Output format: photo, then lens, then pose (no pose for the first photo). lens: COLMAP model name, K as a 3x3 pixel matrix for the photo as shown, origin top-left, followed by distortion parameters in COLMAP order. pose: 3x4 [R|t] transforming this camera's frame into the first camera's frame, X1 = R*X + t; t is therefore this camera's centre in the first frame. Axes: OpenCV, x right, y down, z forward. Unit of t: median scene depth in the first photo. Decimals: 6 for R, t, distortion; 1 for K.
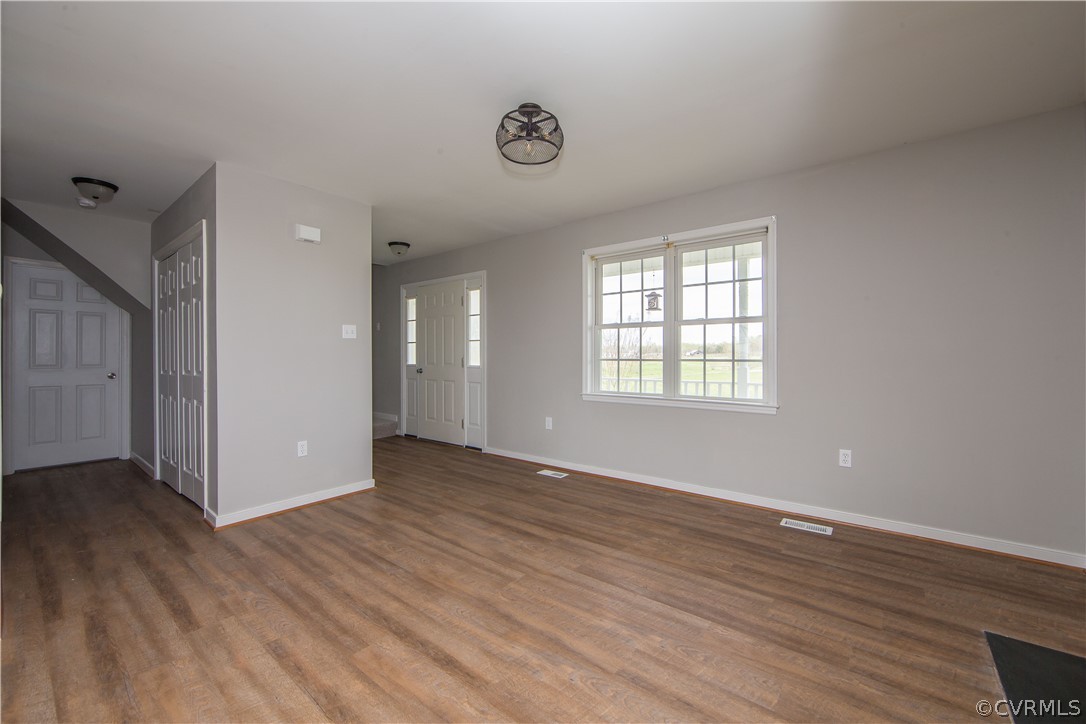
lens RADIAL K [[438.2, 0, 542.1], [0, 438.2, 355.8], [0, 0, 1]] dist [-0.015626, 0.002590]
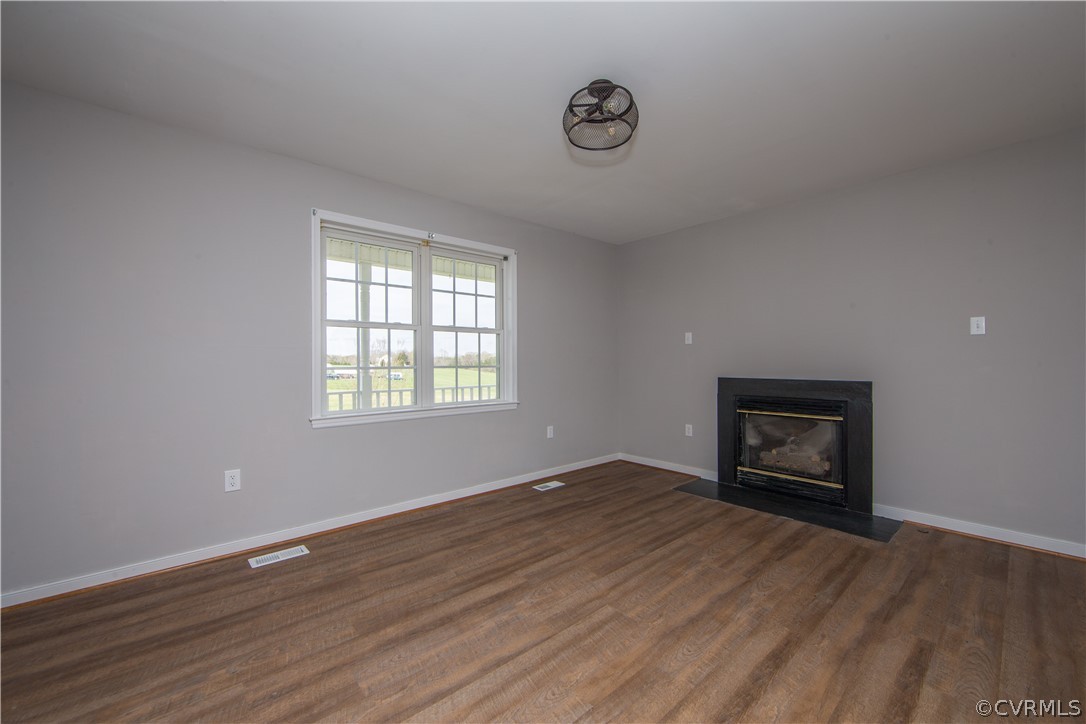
lens RADIAL K [[438.2, 0, 538.0], [0, 438.2, 359.0], [0, 0, 1]] dist [-0.015626, 0.002590]
pose [[0.166599, 0.010754, 0.985966, -0.710679], [0.012657, 0.999835, -0.013044, 0.009258], [-0.985944, 0.014652, 0.166435, 0.744826]]
